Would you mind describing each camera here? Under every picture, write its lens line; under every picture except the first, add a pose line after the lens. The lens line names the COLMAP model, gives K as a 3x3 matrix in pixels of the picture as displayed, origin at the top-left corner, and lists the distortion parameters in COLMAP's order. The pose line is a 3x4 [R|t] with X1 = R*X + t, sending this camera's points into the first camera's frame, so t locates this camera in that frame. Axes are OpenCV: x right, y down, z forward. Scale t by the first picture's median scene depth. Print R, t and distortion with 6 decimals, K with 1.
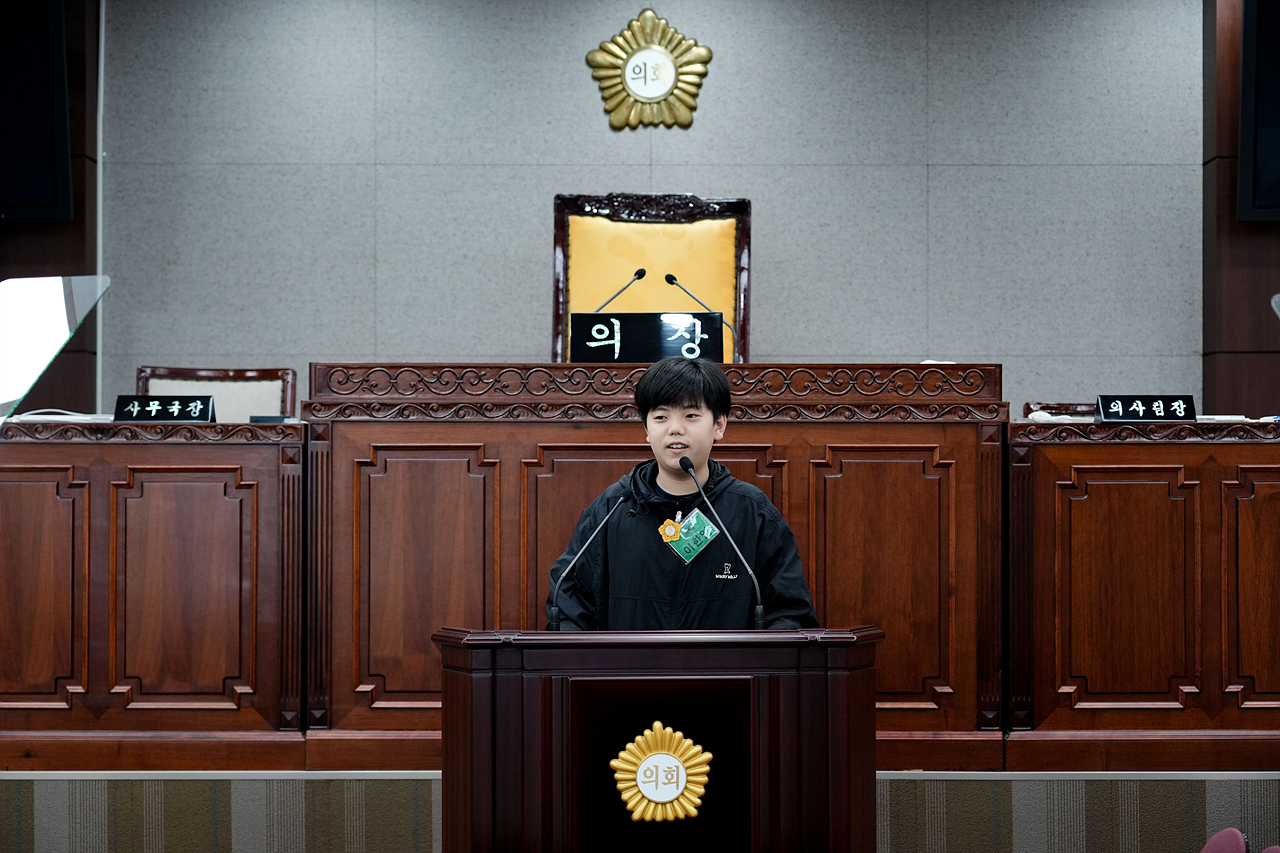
lens RADIAL K [[2054.0, 0, 636.9], [0, 2054.0, 409.7], [0, 0, 1]] dist [0.010492, 0.000000]
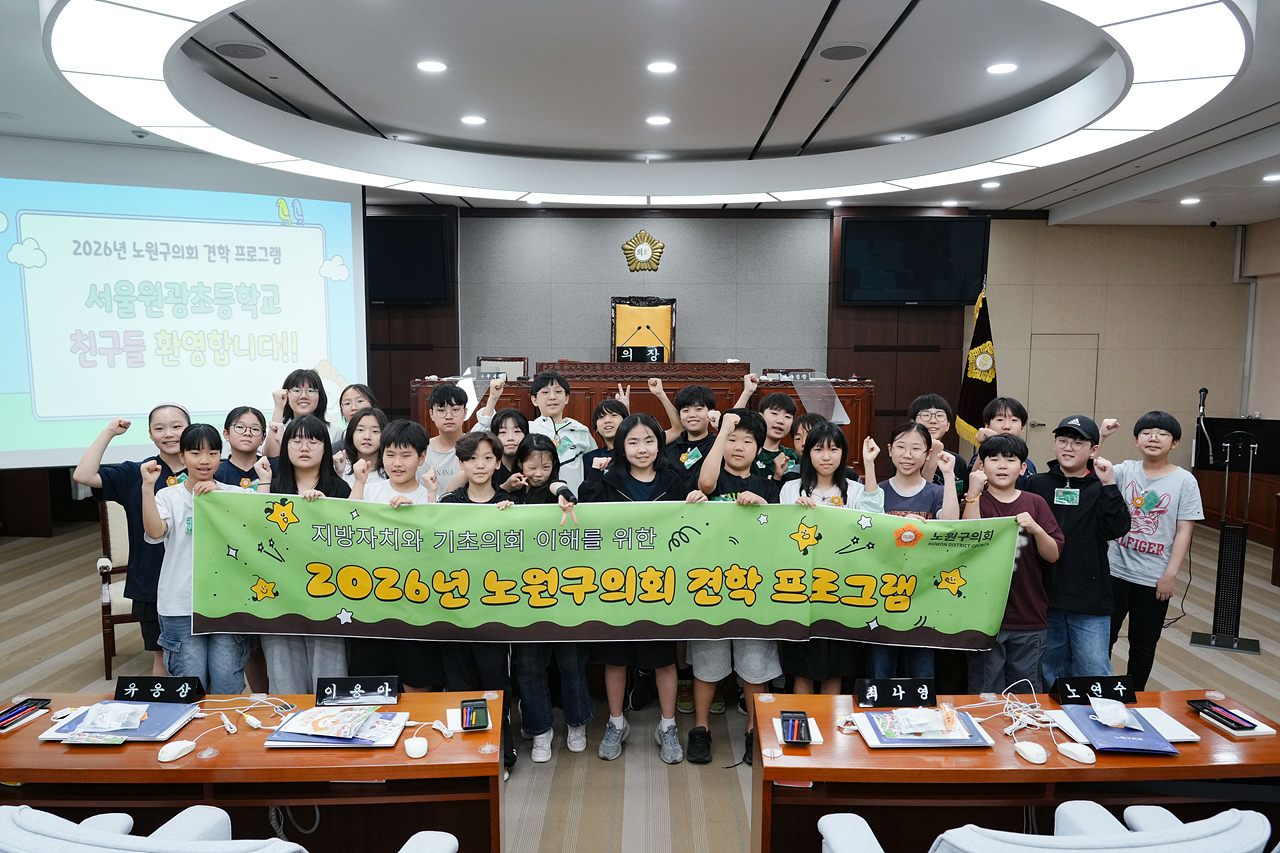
lens RADIAL K [[851.6, 0, 644.7], [0, 851.6, 436.1], [0, 0, 1]] dist [0.036075, 0.002542]
pose [[0.999995, 0.003130, 0.001000, 0.008061], [-0.003233, 0.991480, 0.130217, -0.061104], [-0.000584, -0.130219, 0.991485, -0.257820]]
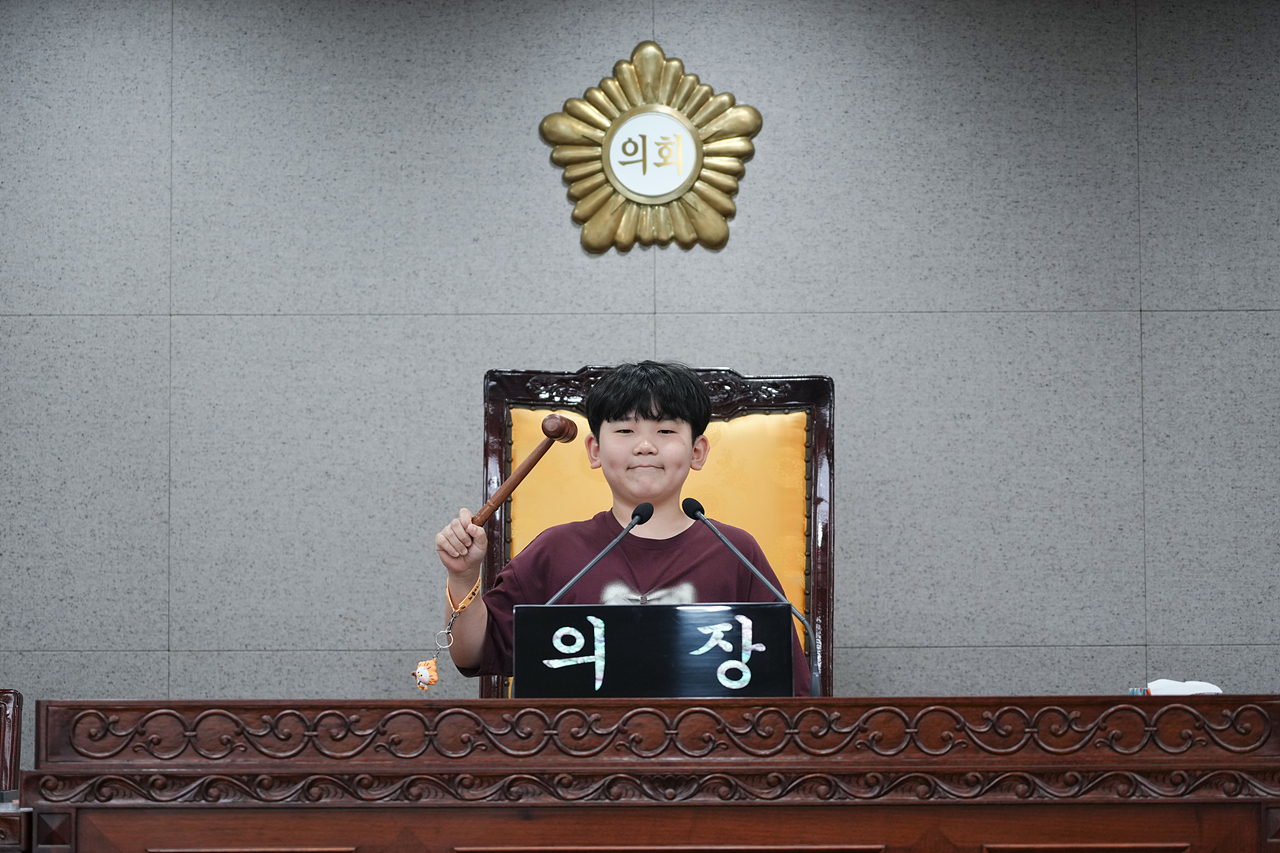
lens RADIAL K [[3364.6, 0, 648.0], [0, 3364.6, 390.9], [0, 0, 1]] dist [-0.012707, 0.000000]
pose [[0.999959, -0.005178, 0.007400, -0.002153], [0.005738, 0.996955, -0.077763, -0.025405], [-0.006975, 0.077802, 0.996944, 0.073907]]
